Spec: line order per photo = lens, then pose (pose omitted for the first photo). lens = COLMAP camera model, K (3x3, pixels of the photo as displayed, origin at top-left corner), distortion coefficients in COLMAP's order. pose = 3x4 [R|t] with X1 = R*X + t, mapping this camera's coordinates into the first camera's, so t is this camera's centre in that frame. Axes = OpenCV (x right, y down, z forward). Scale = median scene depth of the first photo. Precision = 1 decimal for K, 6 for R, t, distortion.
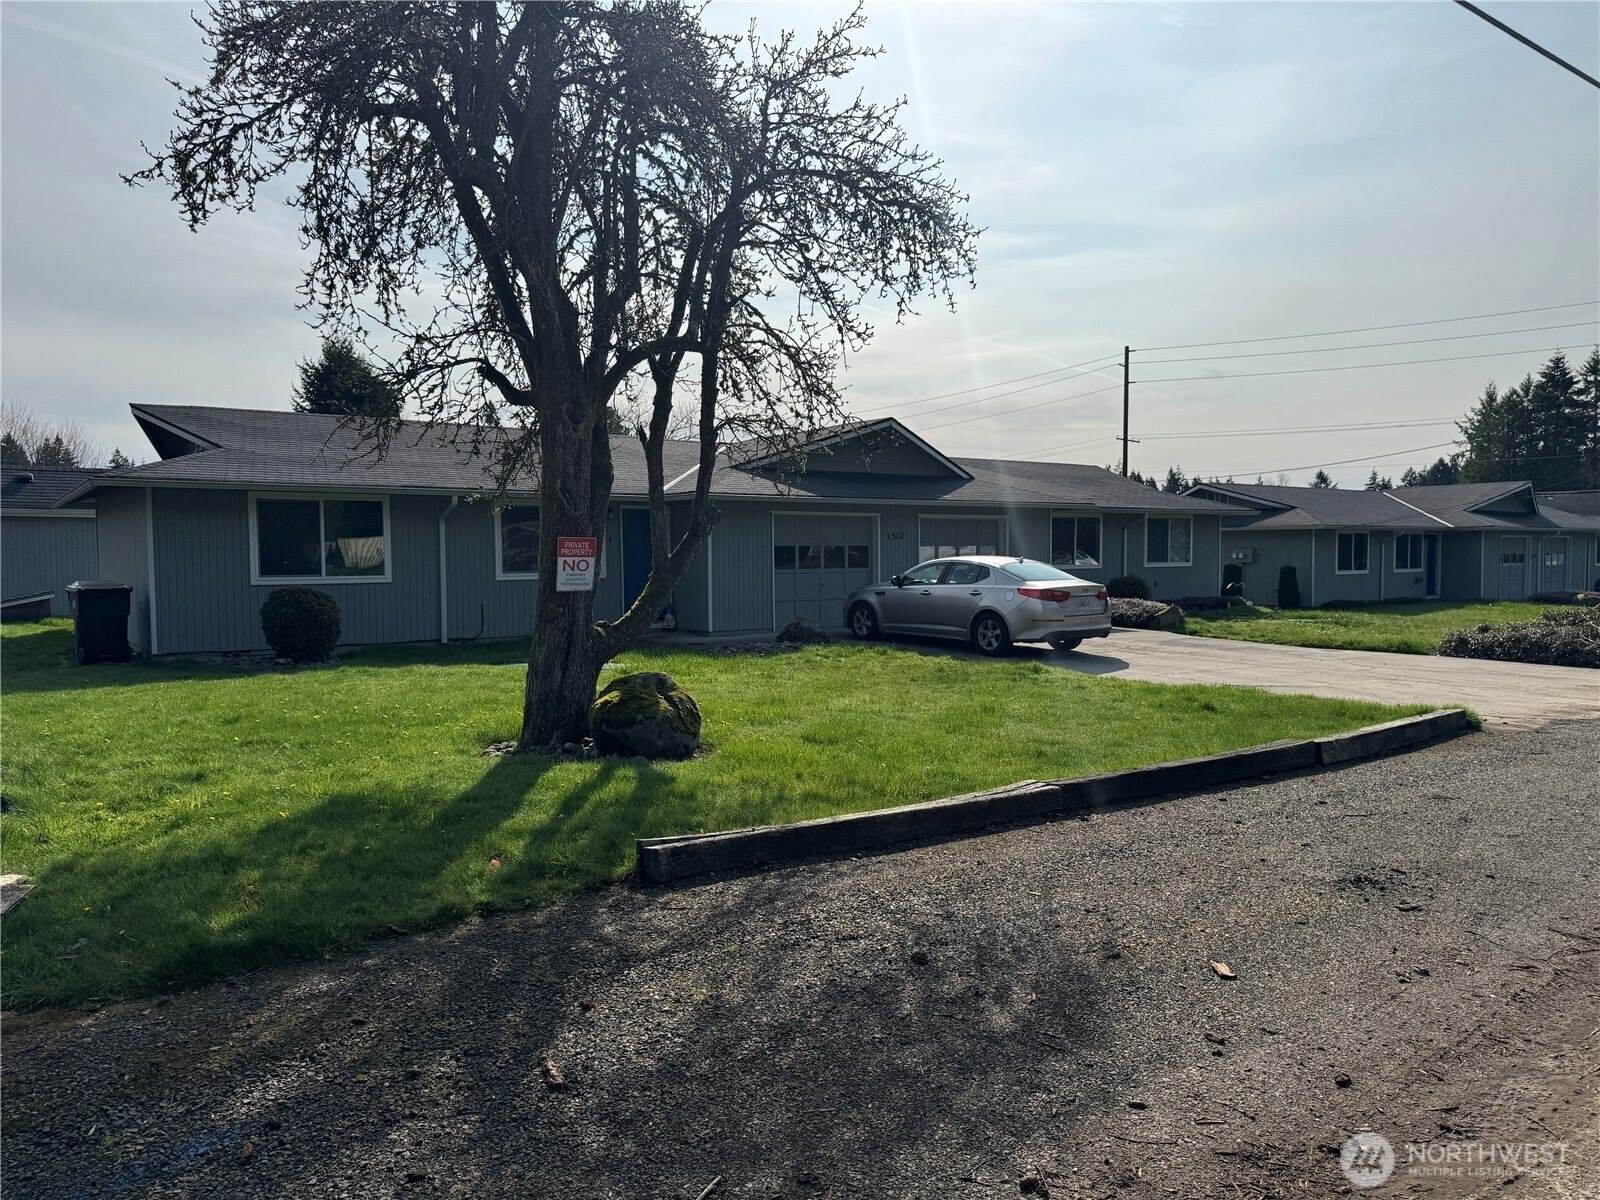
lens RADIAL K [[1102.4, 0, 790.1], [0, 1102.4, 592.2], [0, 0, 1]] dist [0.072476, -0.082232]
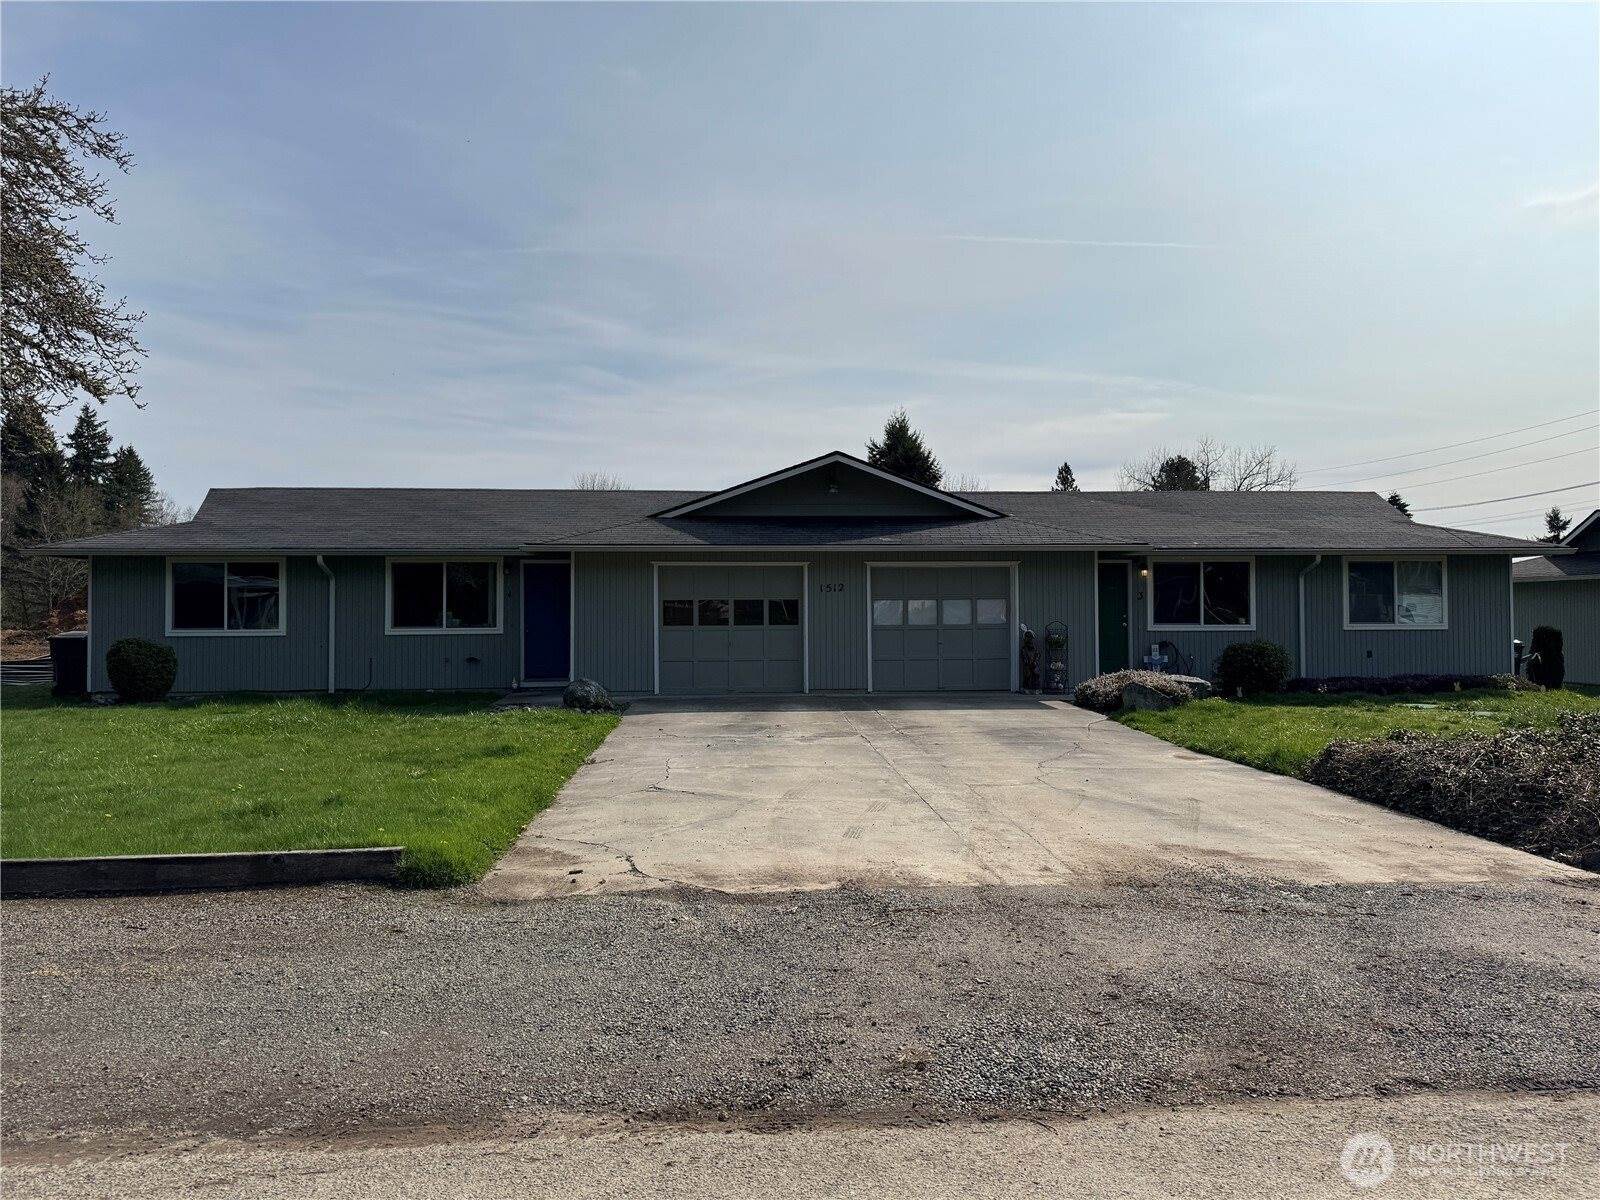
lens RADIAL K [[1102.4, 0, 806.3], [0, 1102.4, 567.4], [0, 0, 1]] dist [0.072476, -0.082232]
pose [[0.847358, -0.021058, -0.530604, 0.644192], [-0.019497, 0.997306, -0.070717, -0.008076], [0.530664, 0.070268, 0.844665, 0.330391]]
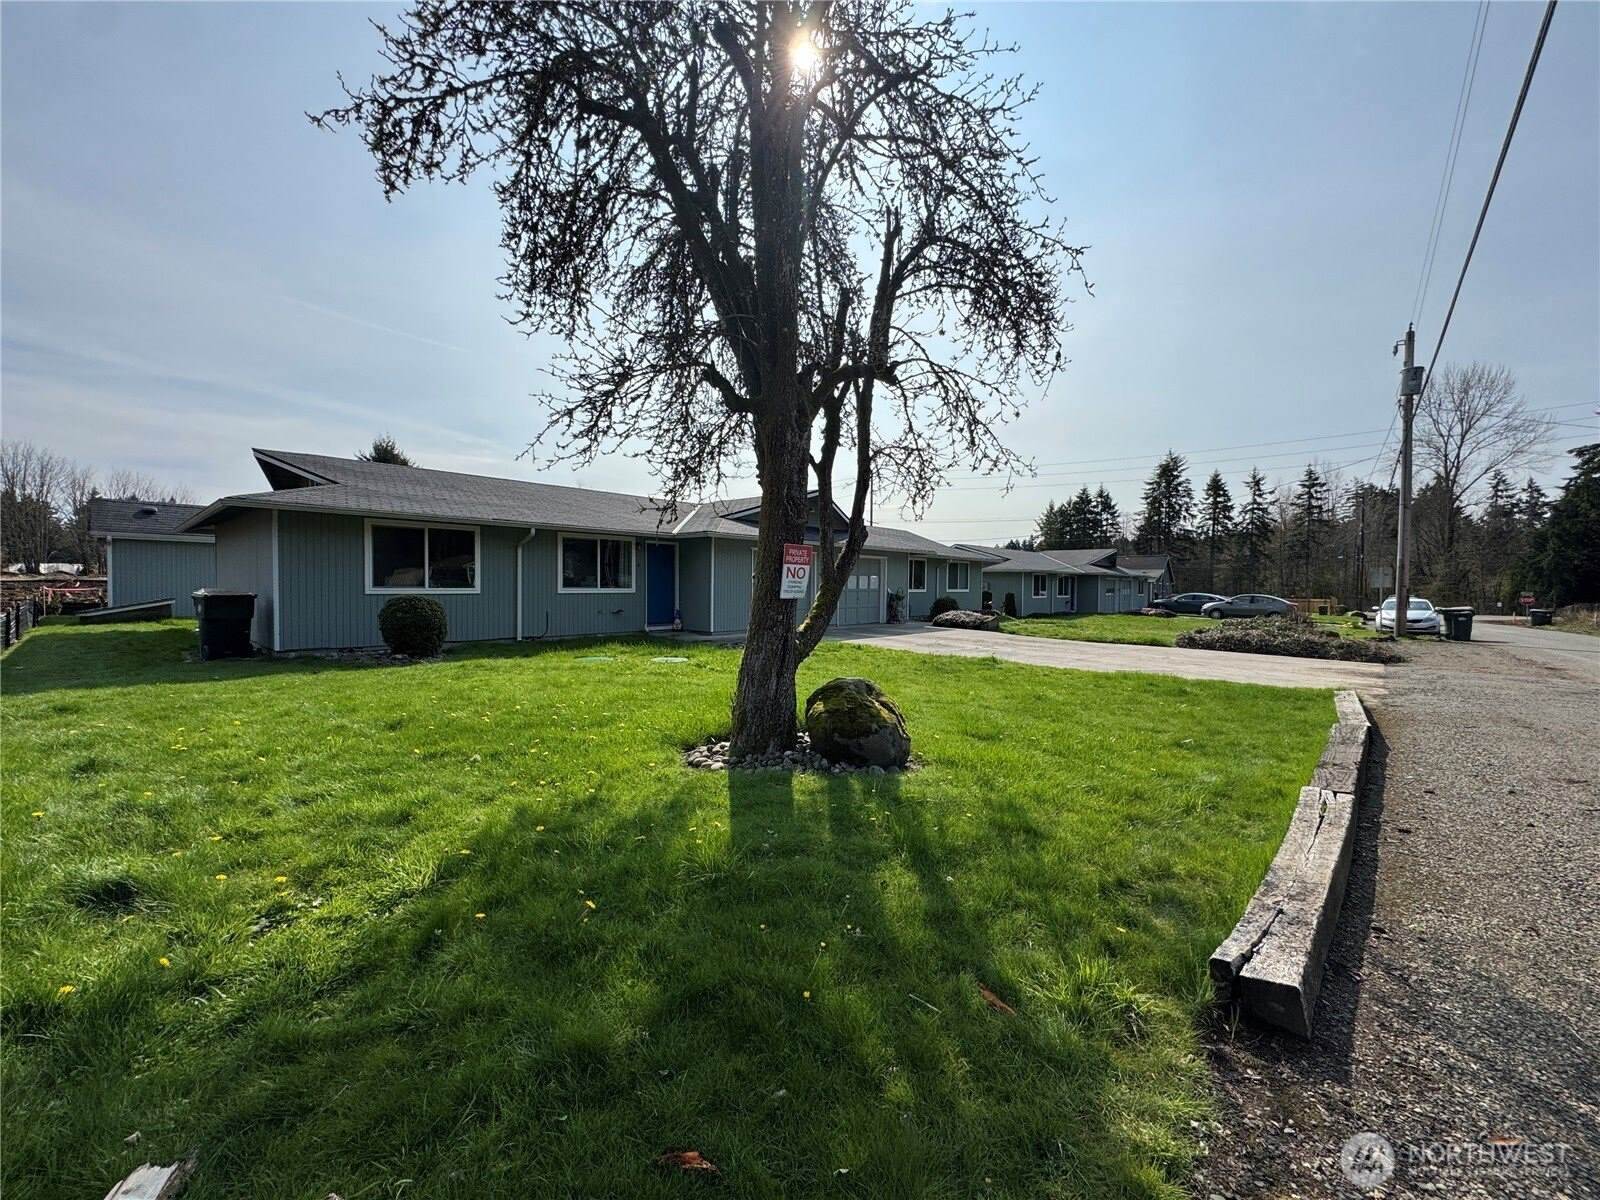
lens RADIAL K [[631.2, 0, 794.2], [0, 631.2, 594.7], [0, 0, 1]] dist [-0.004127, 0.000640]
pose [[0.979441, 0.013439, 0.201283, -0.143883], [-0.009746, 0.999766, -0.019330, 0.003009], [-0.201495, 0.016971, 0.979342, 0.203247]]
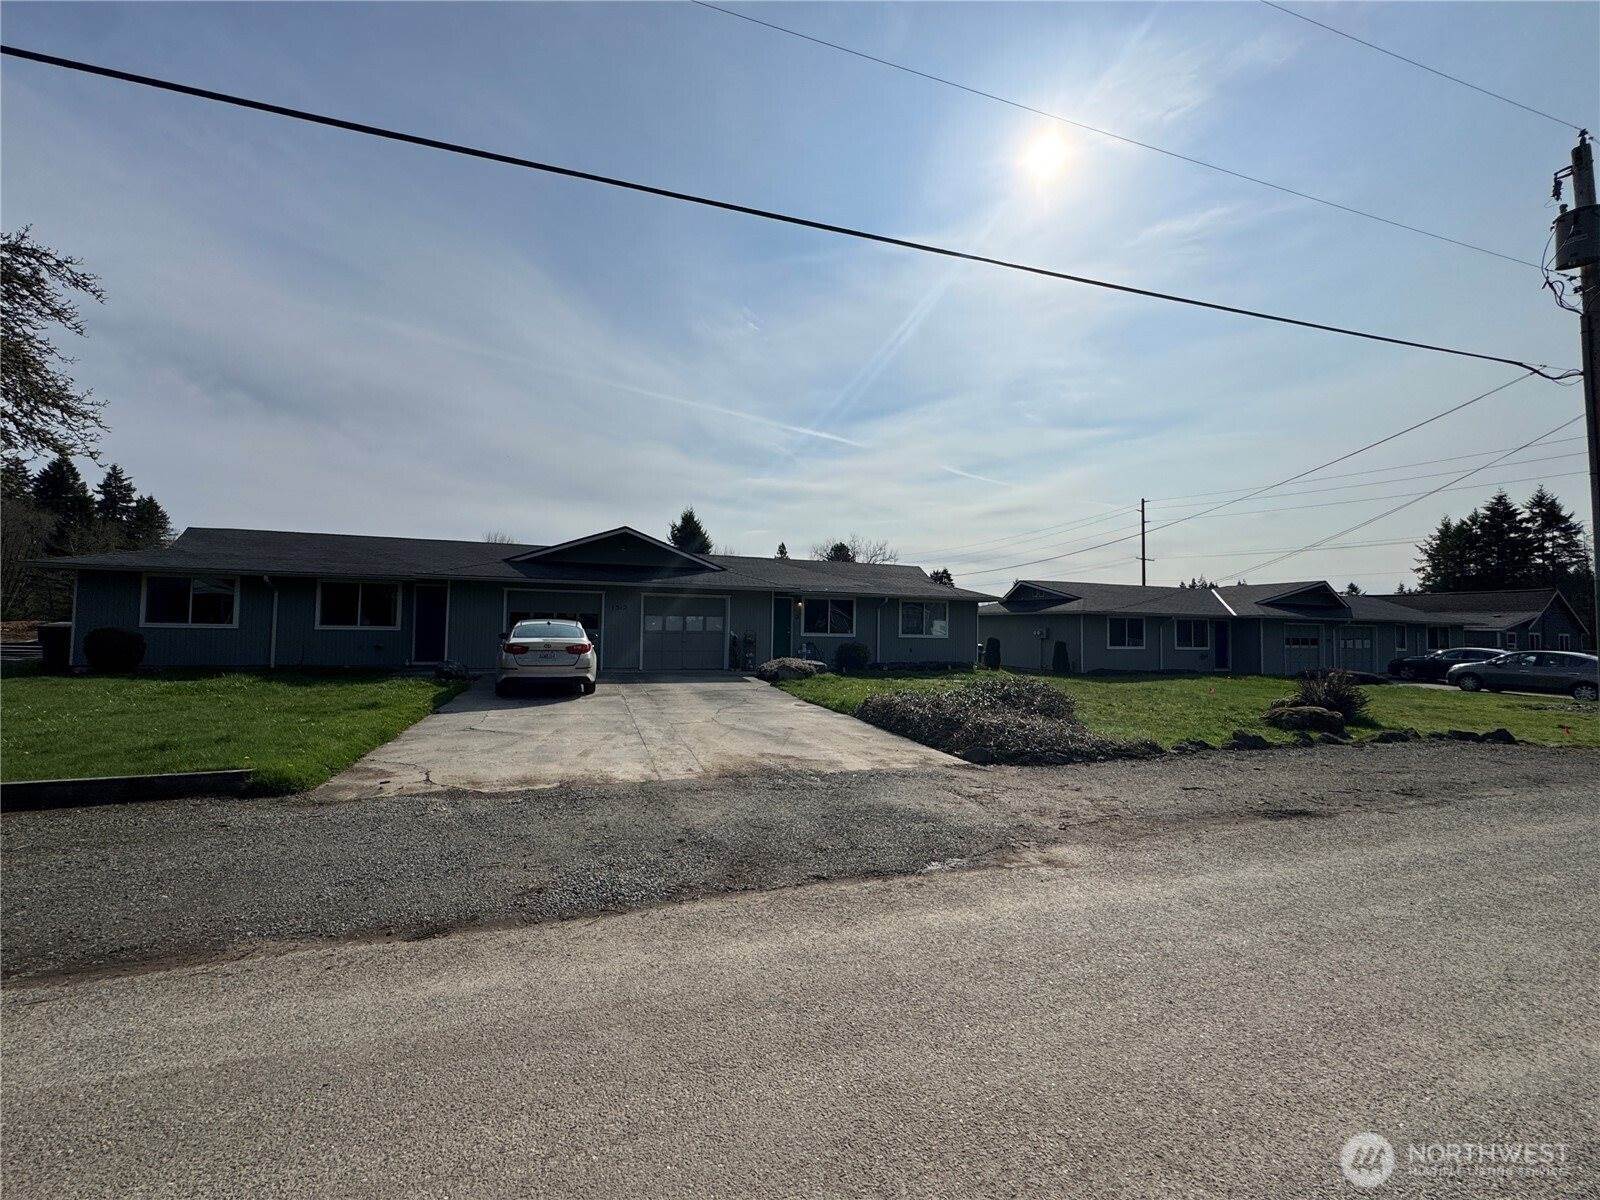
lens RADIAL K [[631.2, 0, 803.1], [0, 631.2, 589.4], [0, 0, 1]] dist [-0.004127, 0.000640]
pose [[0.955318, 0.005673, -0.295527, 0.687058], [-0.034446, 0.995140, -0.092249, -0.009138], [0.293567, 0.098307, 0.950870, 0.351304]]
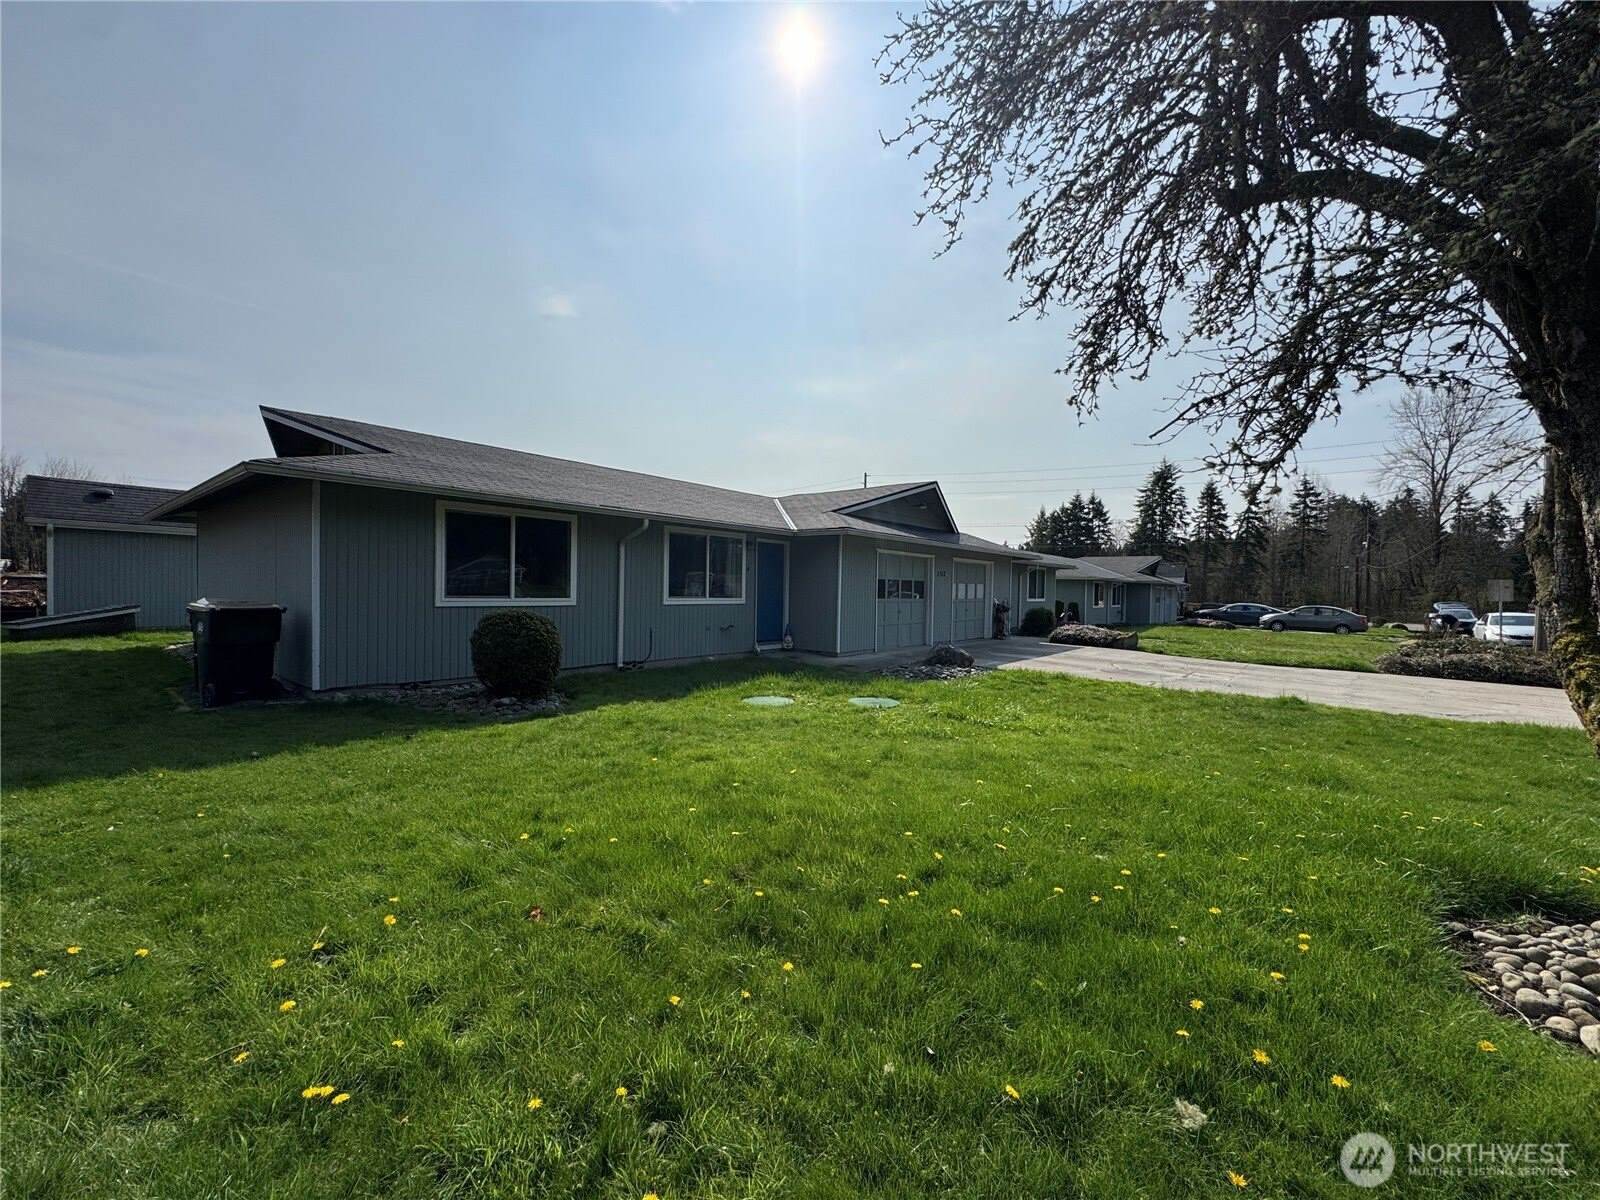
lens RADIAL K [[631.2, 0, 794.5], [0, 631.2, 604.6], [0, 0, 1]] dist [-0.004127, 0.000640]
pose [[0.968763, 0.019388, 0.247227, -0.301829], [-0.017372, 0.999796, -0.010331, -0.007060], [-0.247377, 0.005714, 0.968902, 0.410720]]
